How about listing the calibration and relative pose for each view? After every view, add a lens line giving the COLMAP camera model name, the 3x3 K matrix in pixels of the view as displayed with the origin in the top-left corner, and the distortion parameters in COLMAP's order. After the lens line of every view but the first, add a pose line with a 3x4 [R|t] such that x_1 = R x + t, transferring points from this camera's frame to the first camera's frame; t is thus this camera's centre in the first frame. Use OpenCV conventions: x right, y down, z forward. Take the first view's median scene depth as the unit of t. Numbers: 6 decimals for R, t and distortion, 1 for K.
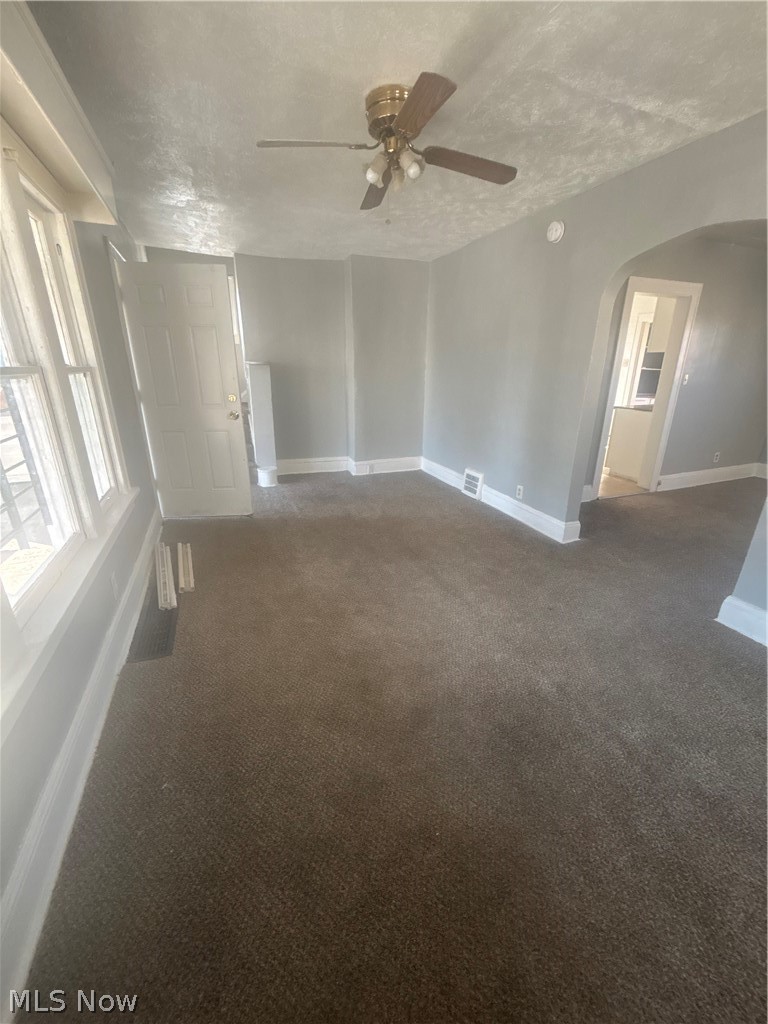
lens RADIAL K [[412.4, 0, 384.0], [0, 412.4, 512.0], [0, 0, 1]] dist [-0.000795, 0.000054]
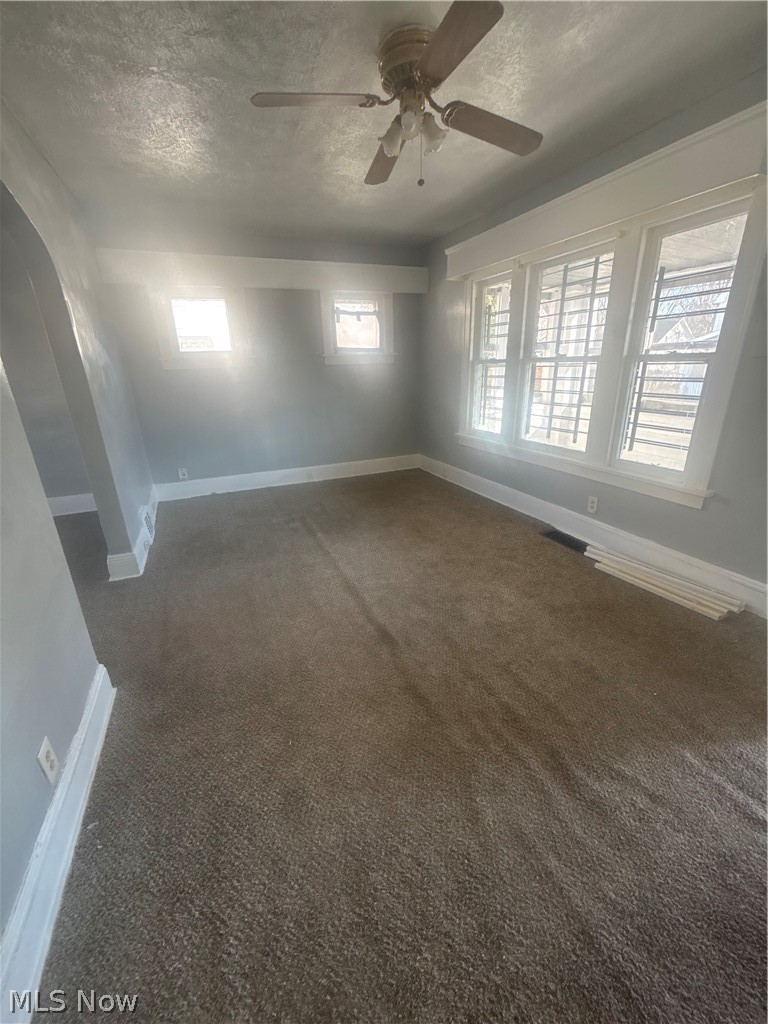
lens RADIAL K [[406.9, 0, 384.0], [0, 406.9, 512.0], [0, 0, 1]] dist [0.001185, 0.000401]
pose [[-0.998876, 0.037303, -0.029239, 0.062606], [0.010286, 0.772814, 0.634550, -0.338847], [0.046267, 0.633536, -0.772329, 0.971506]]
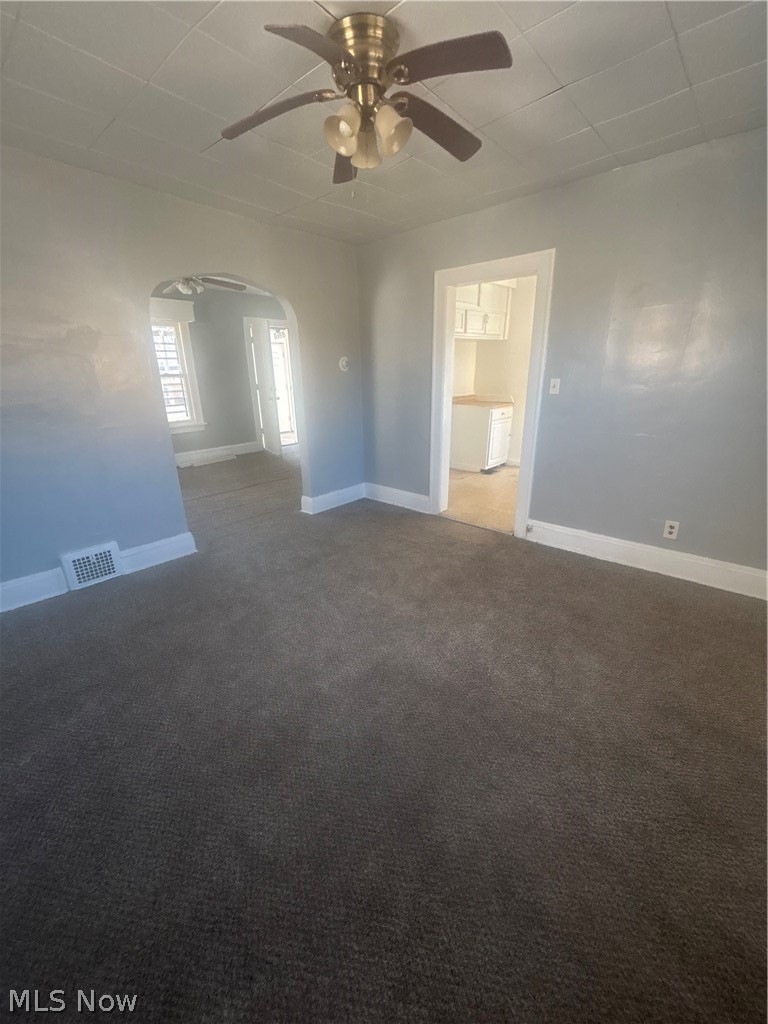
lens RADIAL K [[407.3, 0, 384.0], [0, 407.3, 512.0], [0, 0, 1]] dist [0.001875, 0.000148]
pose [[0.450866, 0.286595, -0.845330, 1.218739], [-0.278299, 0.944978, 0.171946, -0.159272], [0.848098, 0.157730, 0.505817, 0.440754]]
